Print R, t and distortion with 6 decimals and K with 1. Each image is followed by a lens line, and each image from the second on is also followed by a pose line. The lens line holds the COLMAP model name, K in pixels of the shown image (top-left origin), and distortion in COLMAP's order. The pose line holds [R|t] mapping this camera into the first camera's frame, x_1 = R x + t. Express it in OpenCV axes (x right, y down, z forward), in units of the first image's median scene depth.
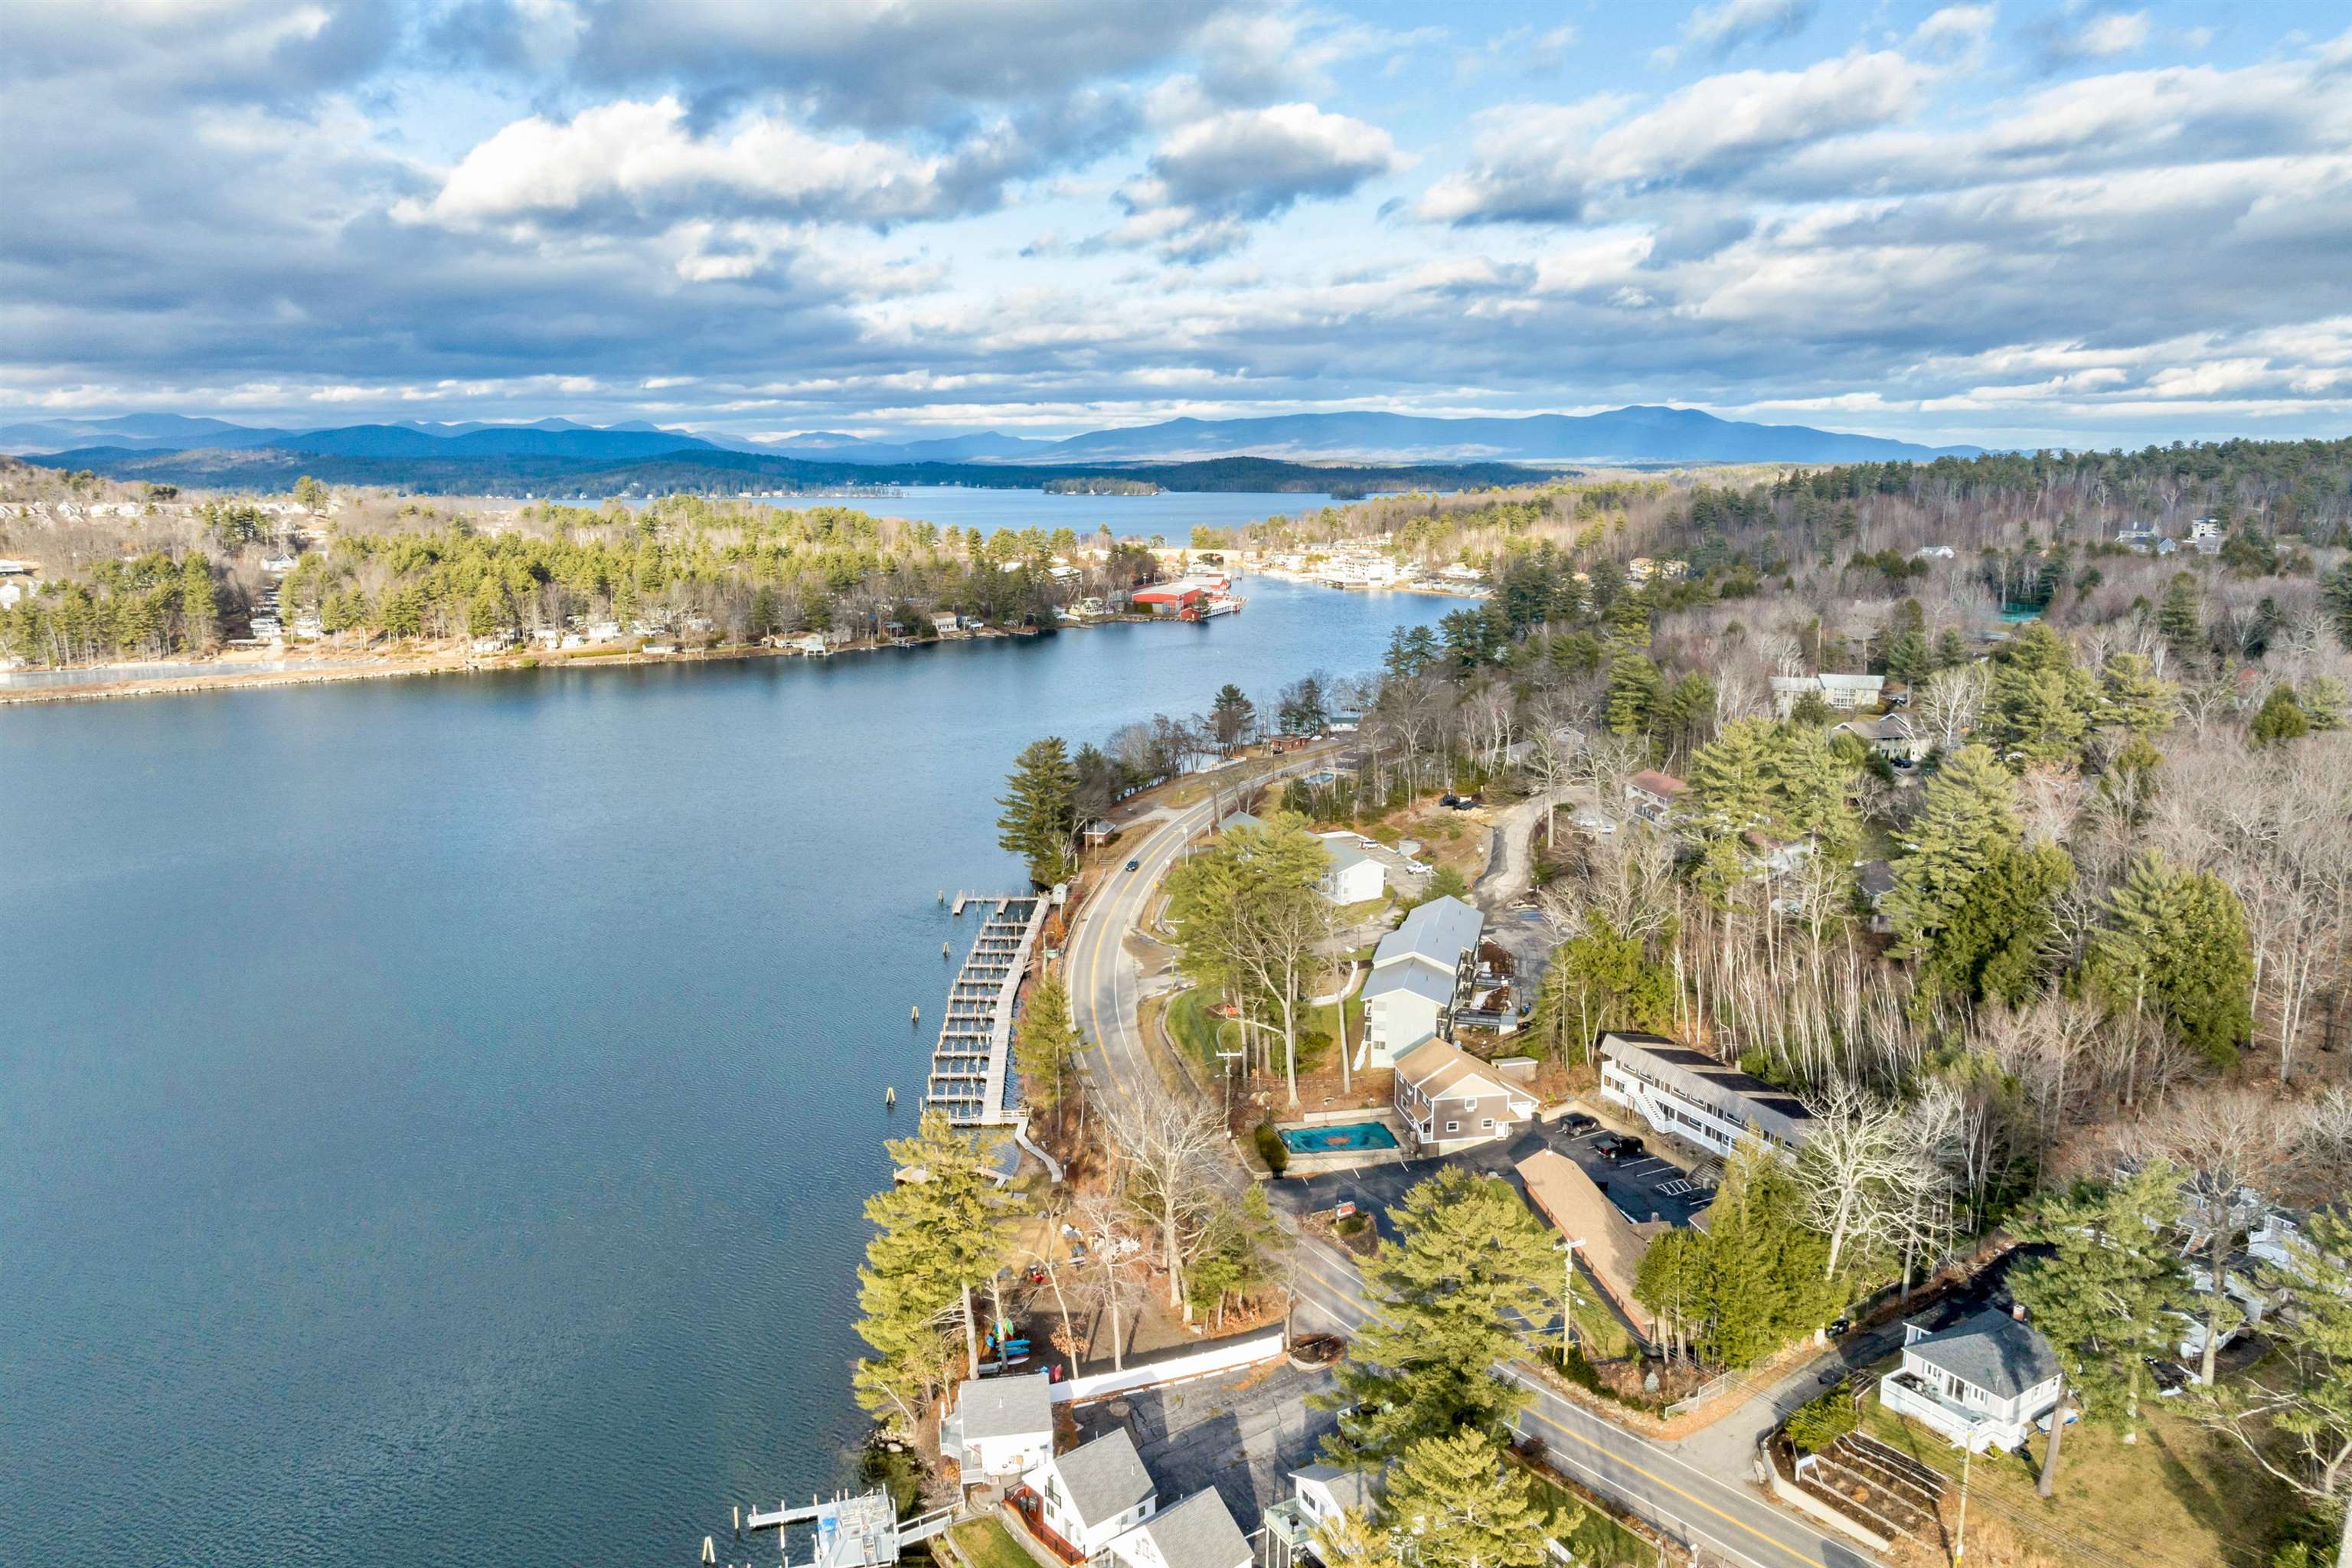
lens RADIAL K [[1709.5, 0, 1176.0], [0, 1709.5, 784.0], [0, 0, 1]] dist [-0.030279, -0.006073]
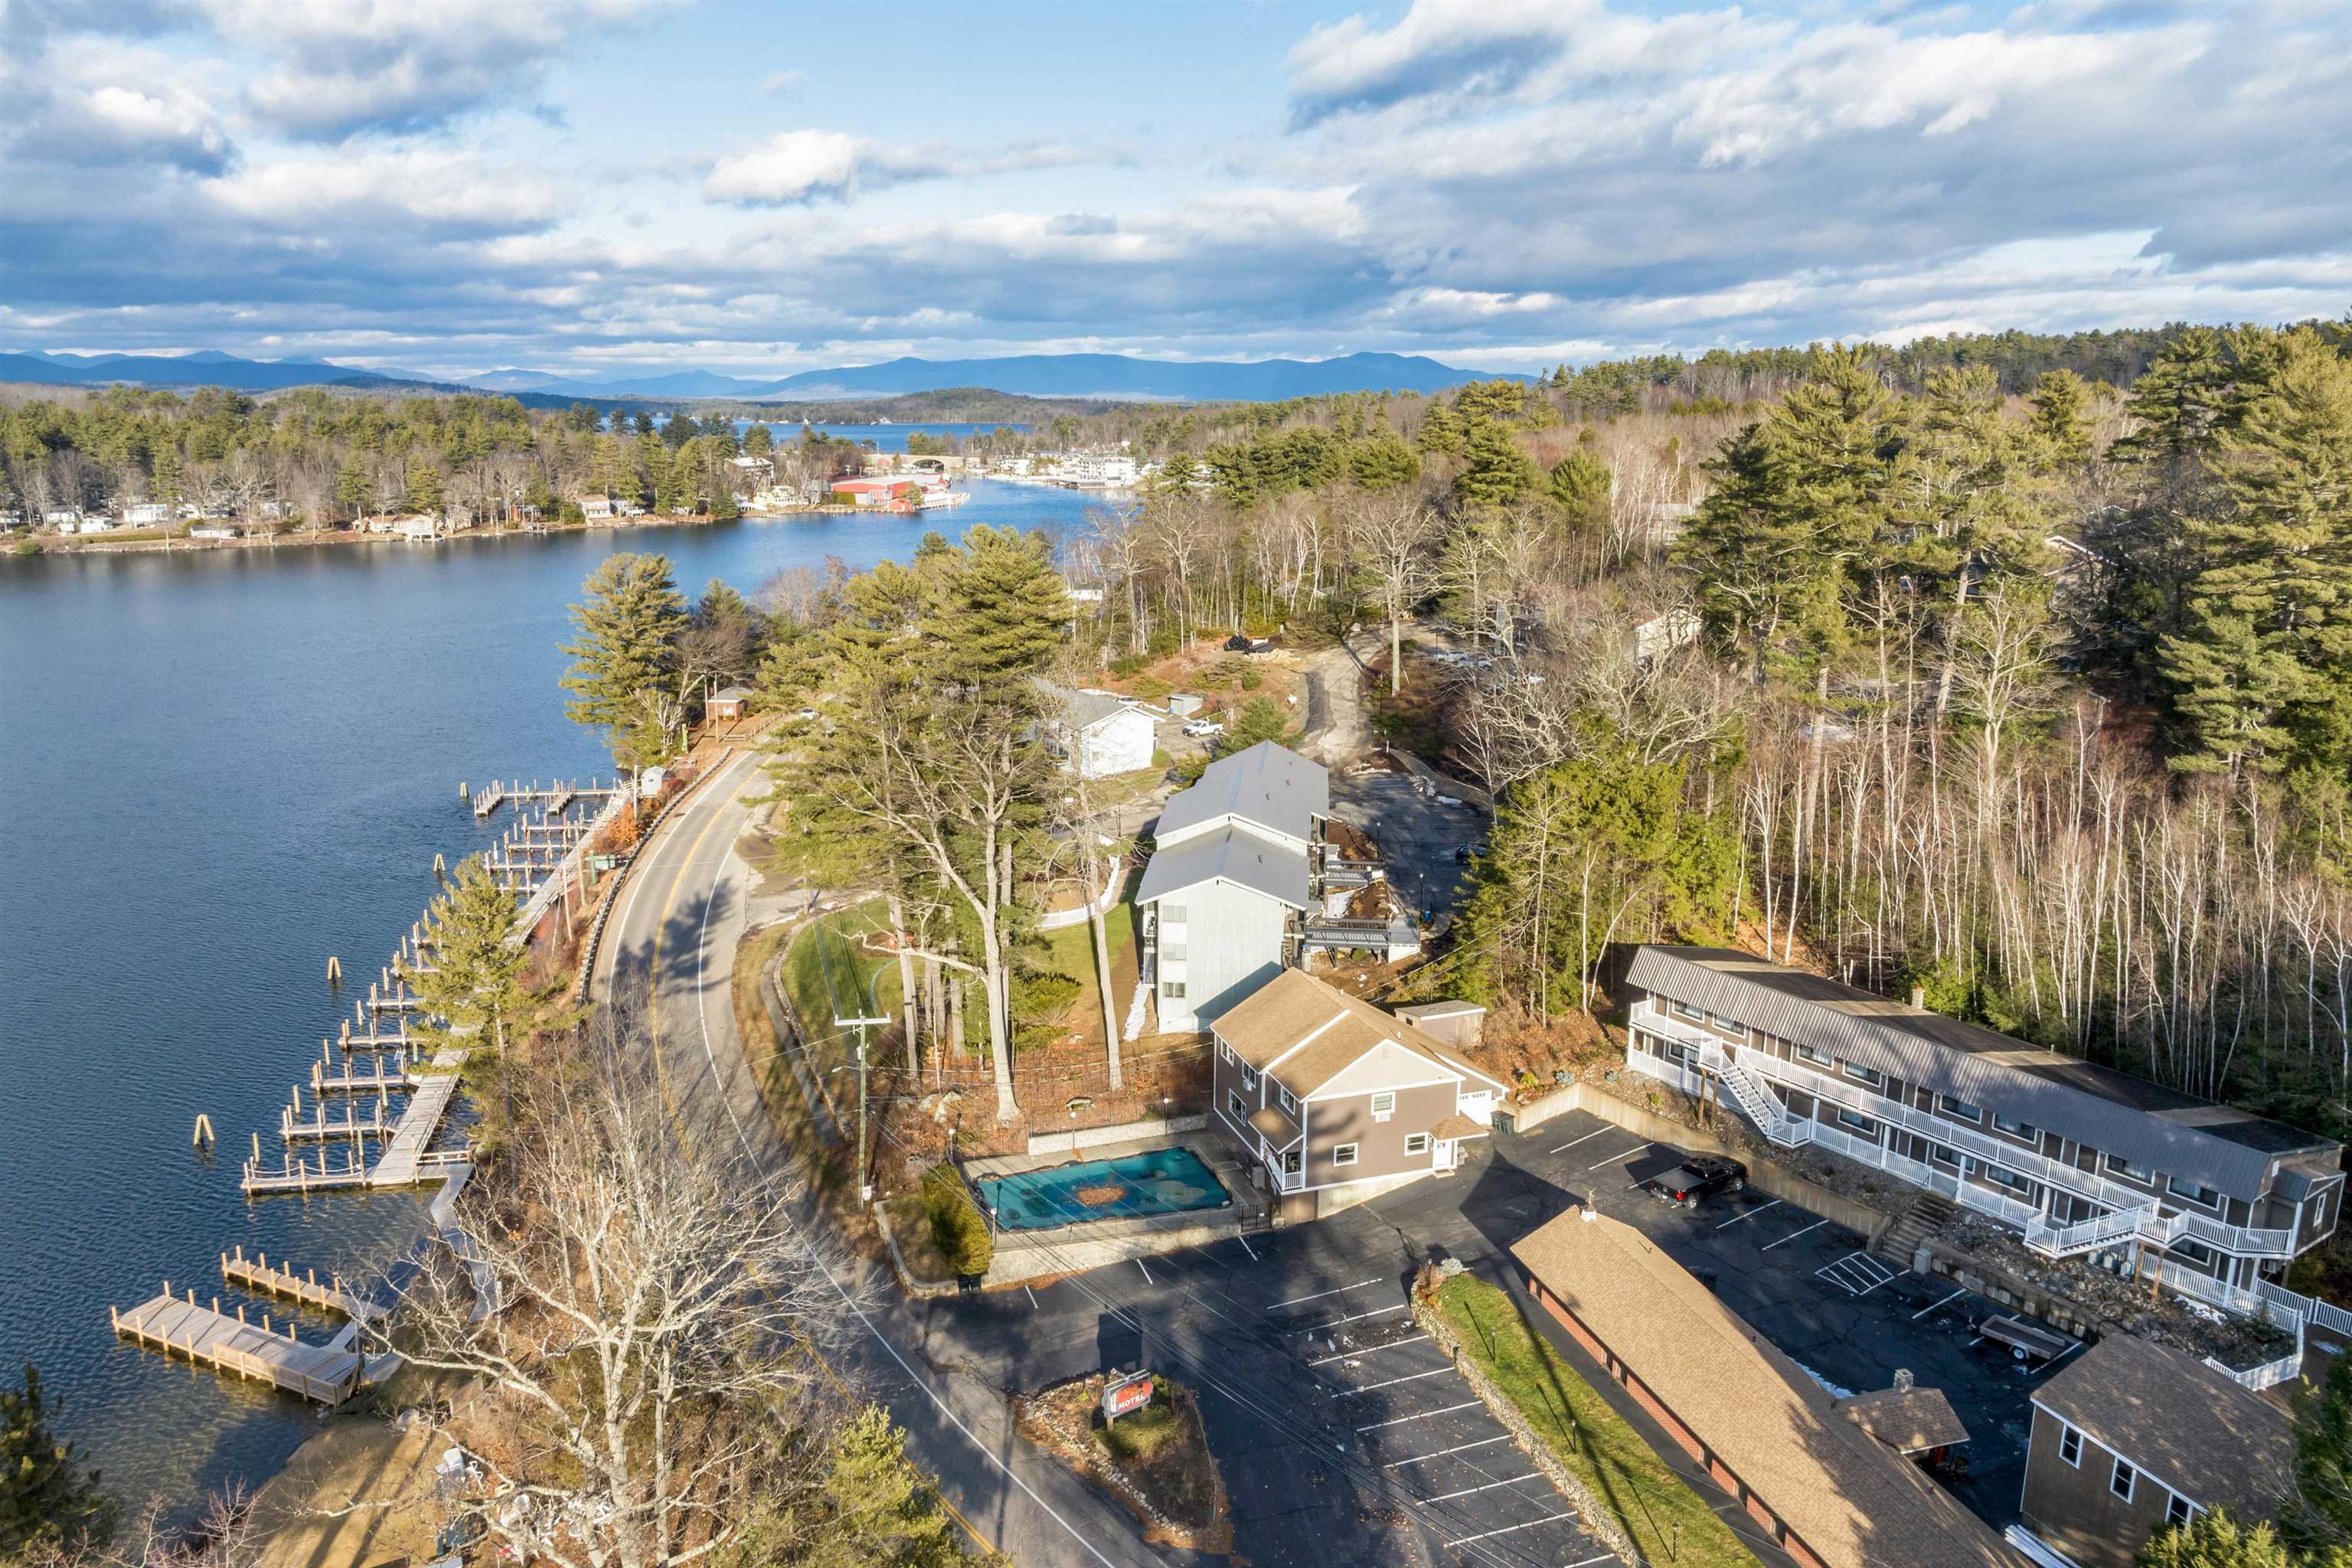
lens RADIAL K [[1709.5, 0, 1176.0], [0, 1709.5, 784.0], [0, 0, 1]] dist [-0.030279, -0.006073]
pose [[0.988055, -0.023347, 0.152323, 0.028217], [0.019731, 0.999487, 0.025209, 0.051405], [-0.152833, -0.021902, 0.988009, 0.325143]]
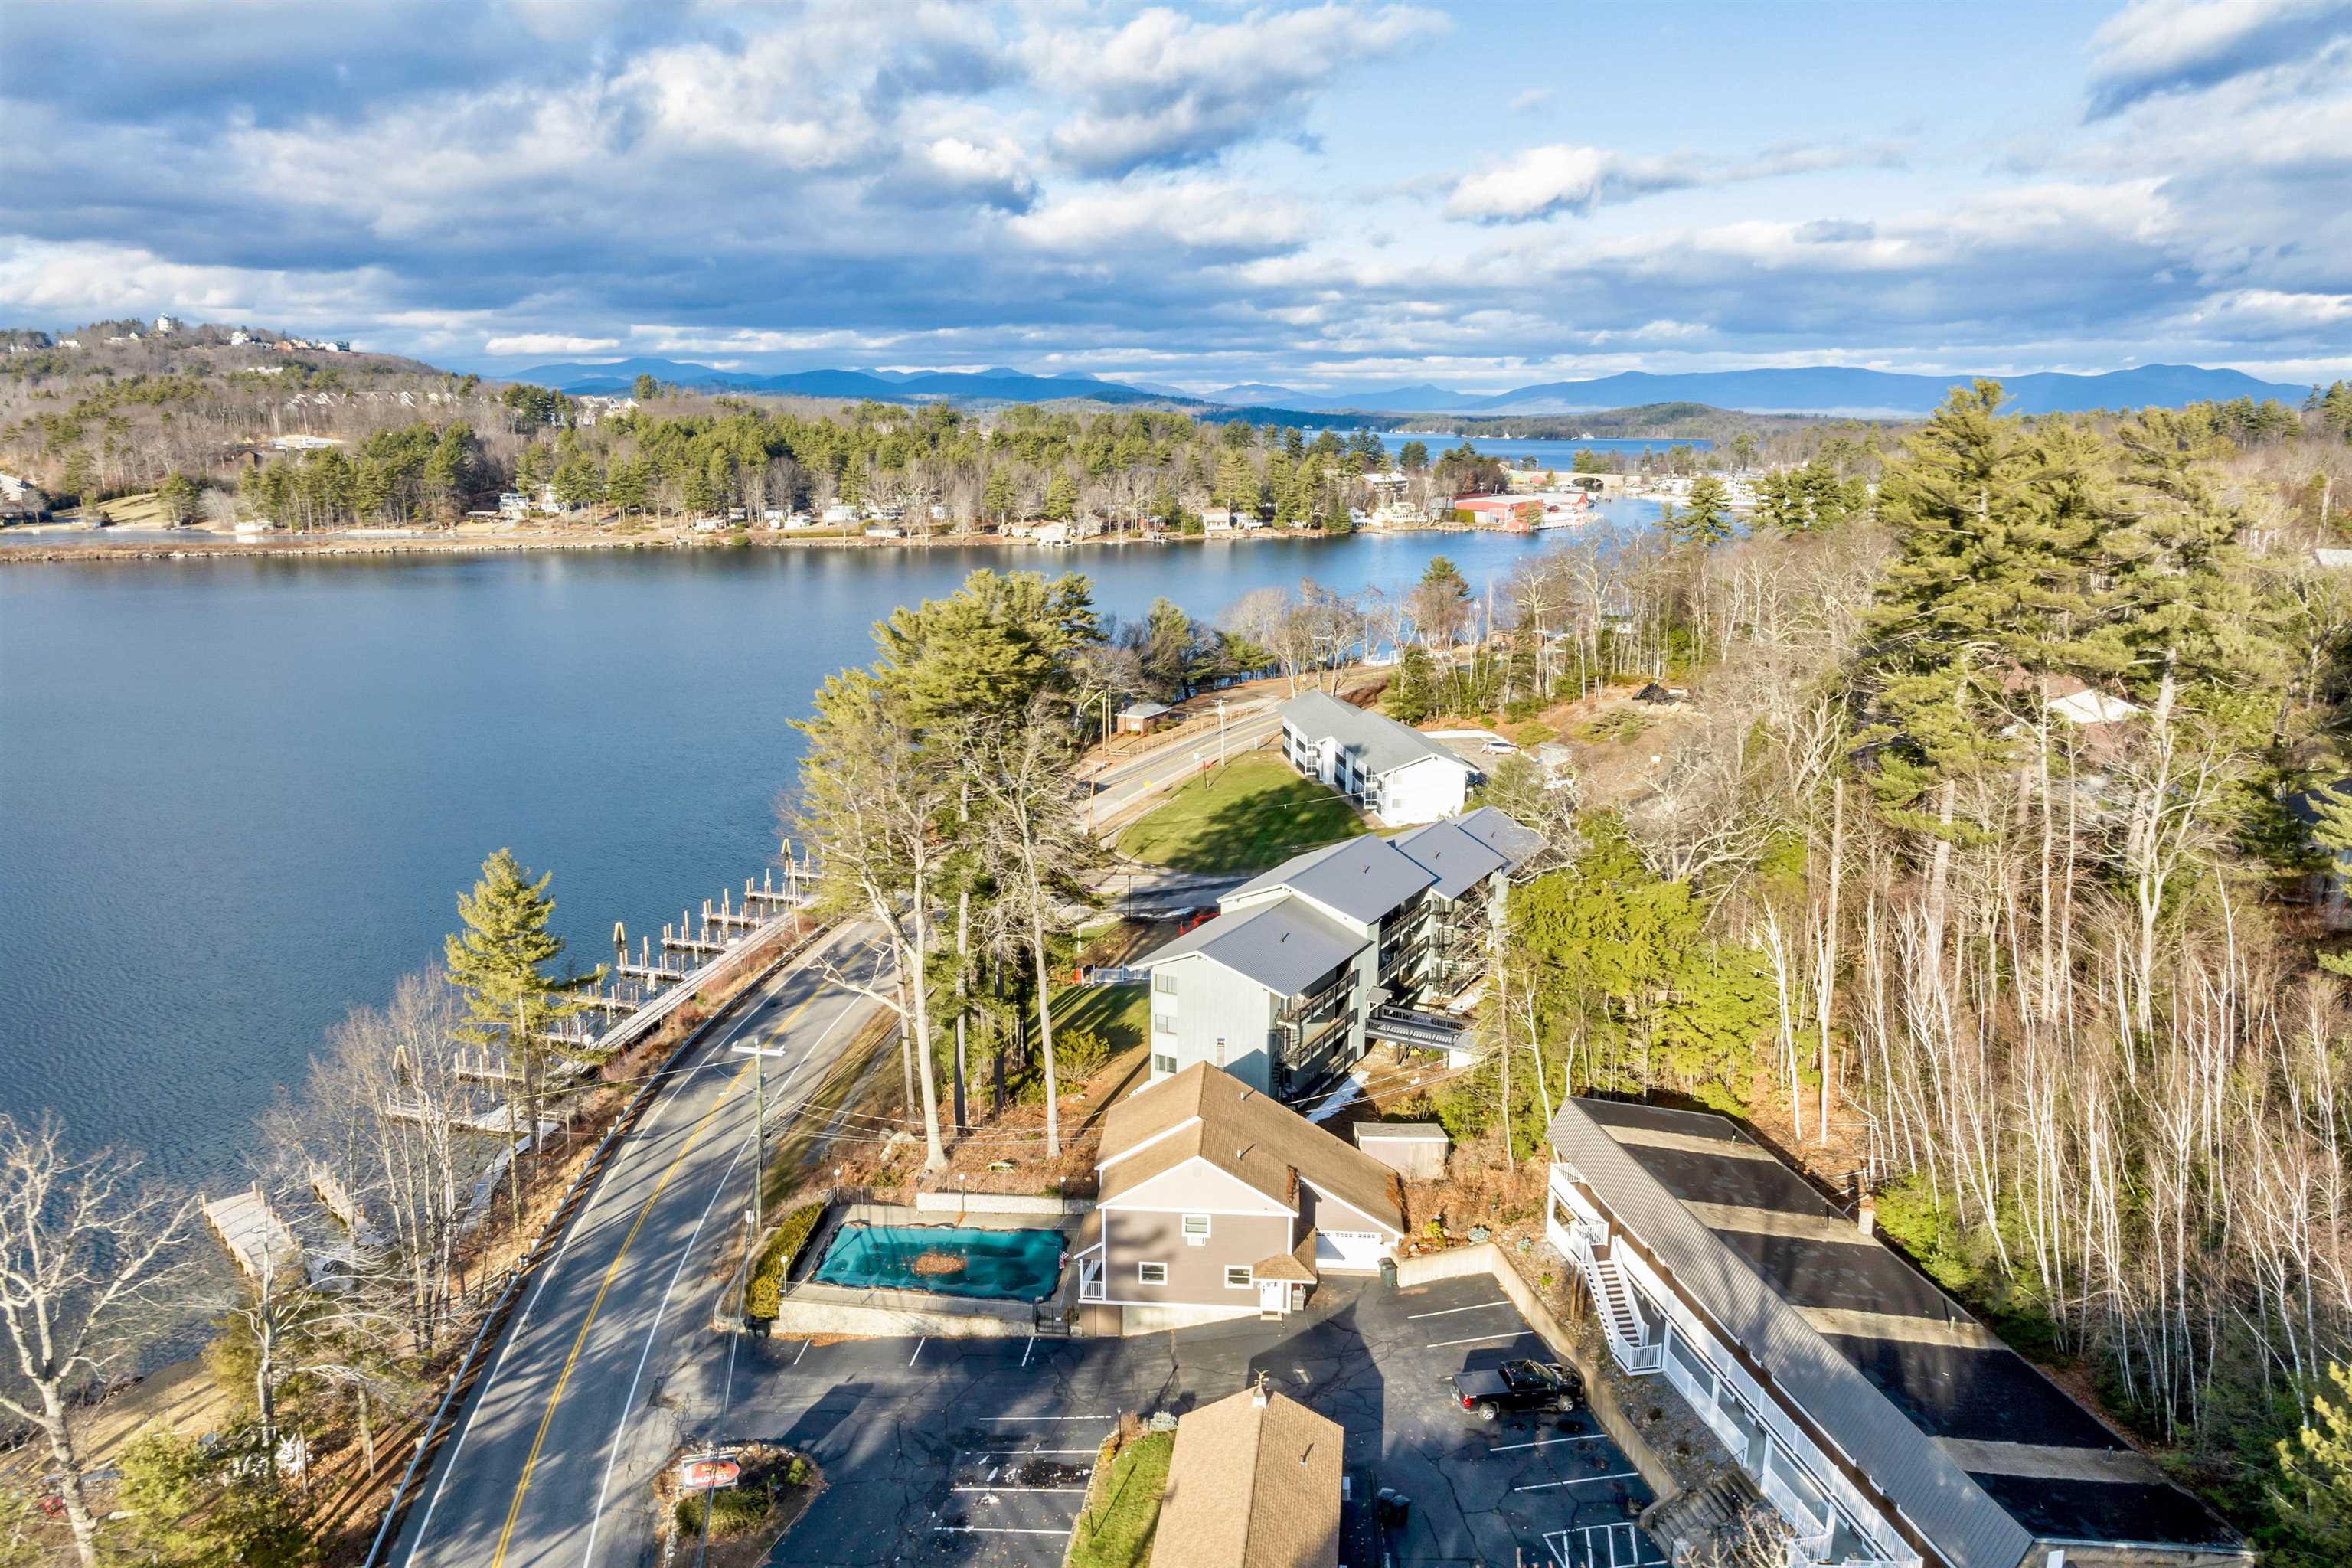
lens RADIAL K [[1709.5, 0, 1176.0], [0, 1709.5, 784.0], [0, 0, 1]] dist [-0.030279, -0.006073]
pose [[0.965576, 0.065071, -0.251850, 0.158668], [-0.060485, 0.997833, 0.025917, 0.039730], [0.252991, -0.009791, 0.967419, 0.349699]]
